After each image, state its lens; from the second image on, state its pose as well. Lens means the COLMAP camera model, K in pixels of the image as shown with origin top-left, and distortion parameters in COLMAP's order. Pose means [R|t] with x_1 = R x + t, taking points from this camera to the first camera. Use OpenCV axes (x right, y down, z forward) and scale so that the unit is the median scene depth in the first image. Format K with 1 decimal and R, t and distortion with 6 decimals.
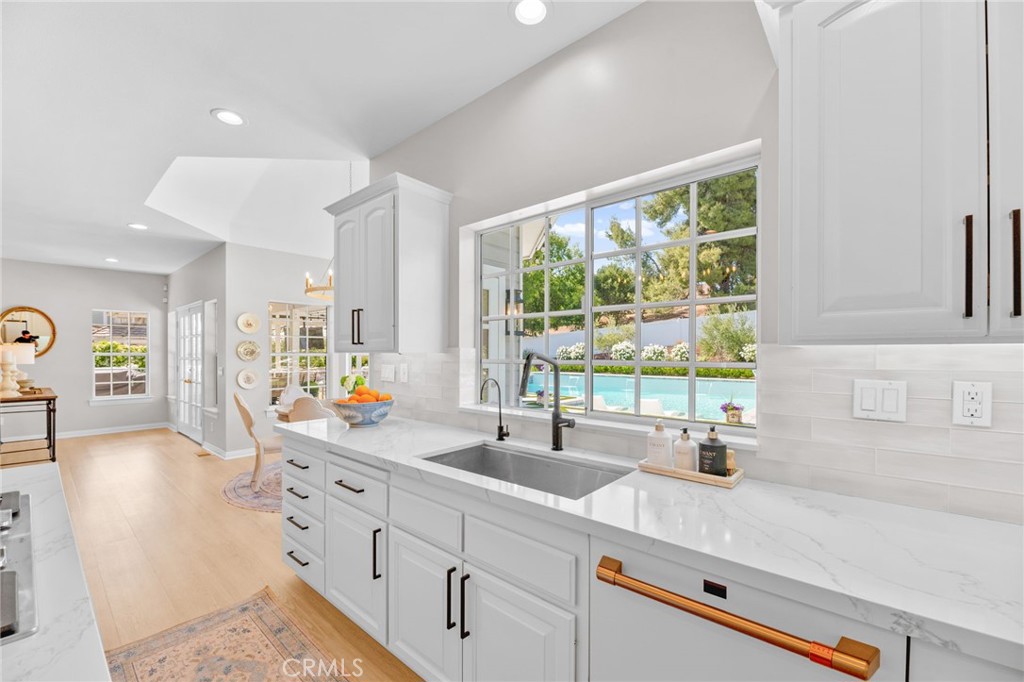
lens RADIAL K [[417.2, 0, 513.2], [0, 417.2, 347.4], [0, 0, 1]] dist [0.000725, 0.000380]
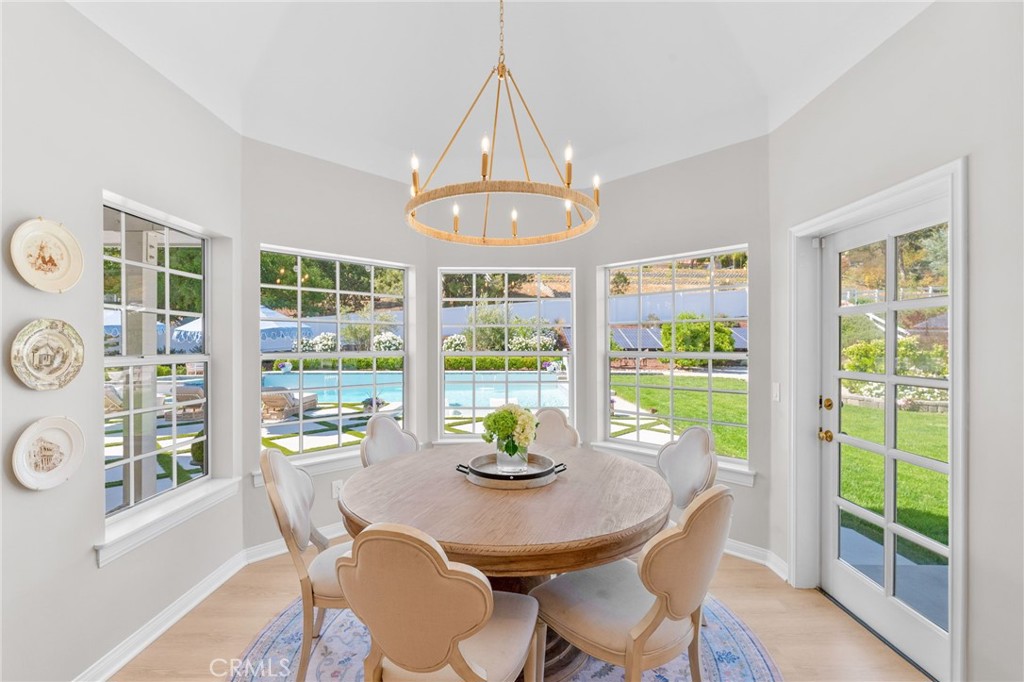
lens RADIAL K [[443.3, 0, 508.5], [0, 443.3, 342.9], [0, 0, 1]] dist [0.003821, 0.000000]
pose [[0.732379, -0.002434, 0.680893, -0.177684], [-0.005126, 0.999946, 0.009088, -0.001100], [-0.680878, -0.010146, 0.732326, 0.165025]]
